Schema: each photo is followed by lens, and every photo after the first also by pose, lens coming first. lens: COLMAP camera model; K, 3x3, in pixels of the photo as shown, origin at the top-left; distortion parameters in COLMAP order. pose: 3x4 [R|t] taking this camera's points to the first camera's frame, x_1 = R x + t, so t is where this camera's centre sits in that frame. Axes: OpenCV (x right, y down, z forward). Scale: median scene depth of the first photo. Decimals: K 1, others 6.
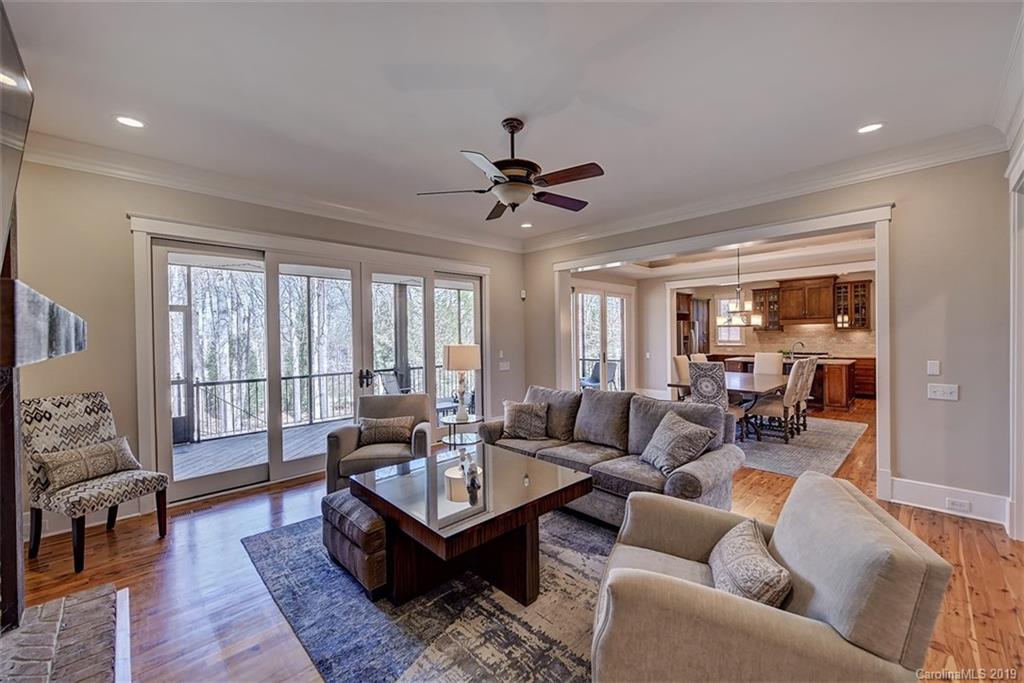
lens RADIAL K [[408.4, 0, 513.3], [0, 408.4, 342.4], [0, 0, 1]] dist [-0.000526, -0.000112]
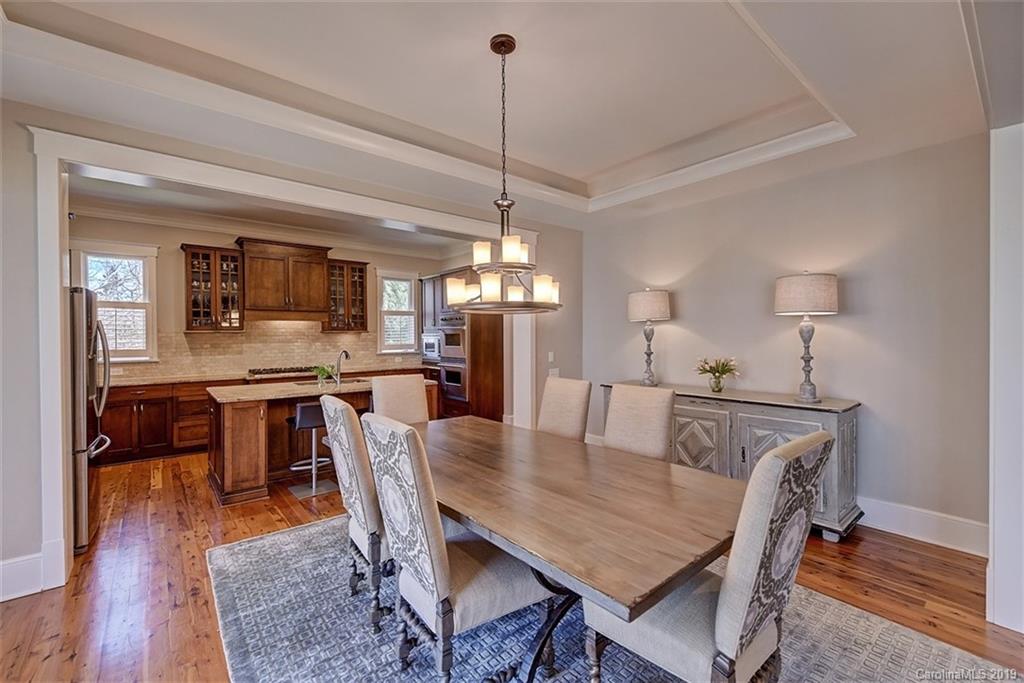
lens RADIAL K [[435.0, 0, 515.4], [0, 435.0, 337.7], [0, 0, 1]] dist [0.003164, -0.000390]
pose [[0.064433, 0.007852, 0.997891, 0.111134], [0.018353, 0.999791, -0.009052, -0.007803], [-0.997753, 0.018898, 0.064275, 0.641122]]
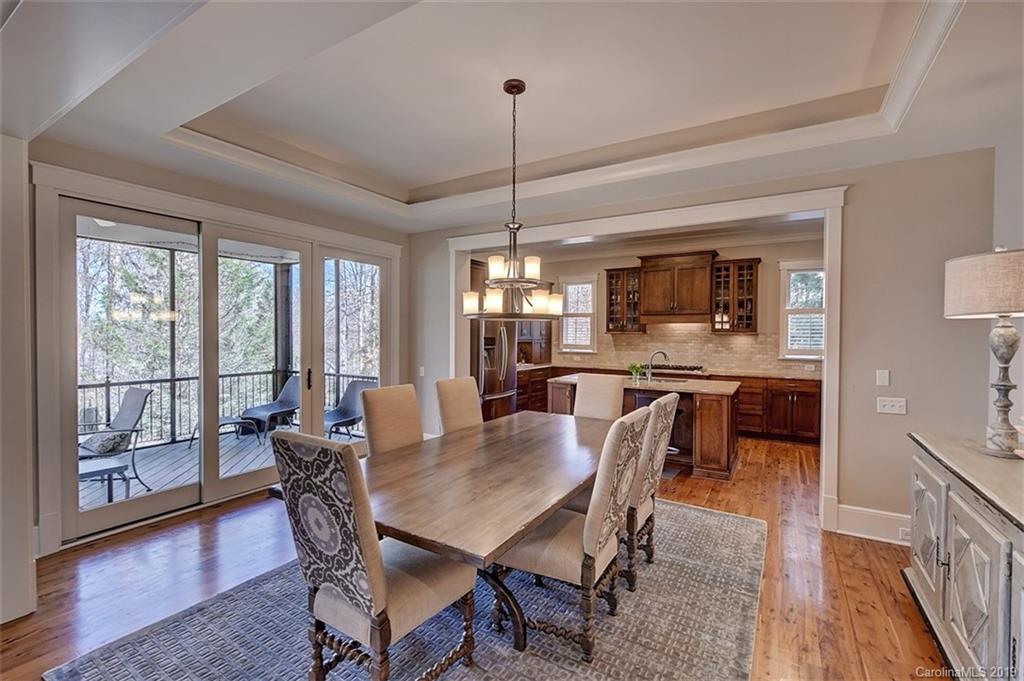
lens RADIAL K [[446.6, 0, 515.4], [0, 446.6, 338.1], [0, 0, 1]] dist [0.003911, 0.000267]
pose [[0.967744, 0.019327, 0.251192, 0.289911], [-0.018512, 0.999813, -0.005607, -0.011403], [-0.251254, 0.000776, 0.967921, 0.368965]]
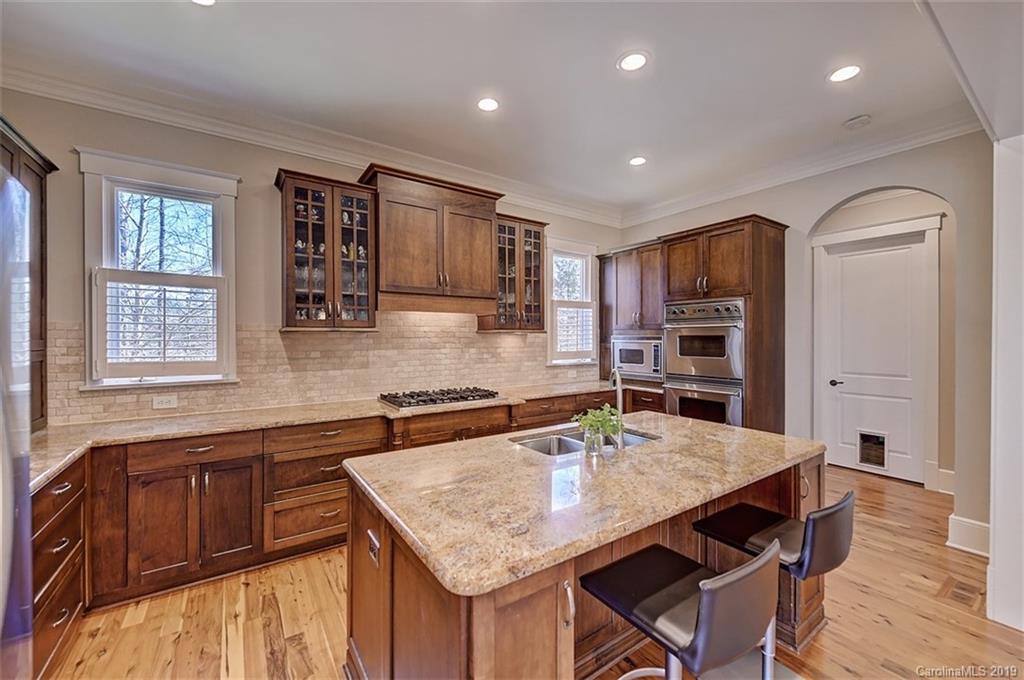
lens RADIAL K [[406.0, 0, 515.5], [0, 406.0, 339.7], [0, 0, 1]] dist [0.000015, -0.000335]
pose [[0.150364, 0.007903, 0.988599, 0.384192], [0.010723, 0.999896, -0.009624, -0.016634], [-0.988573, 0.012048, 0.150263, 0.895873]]
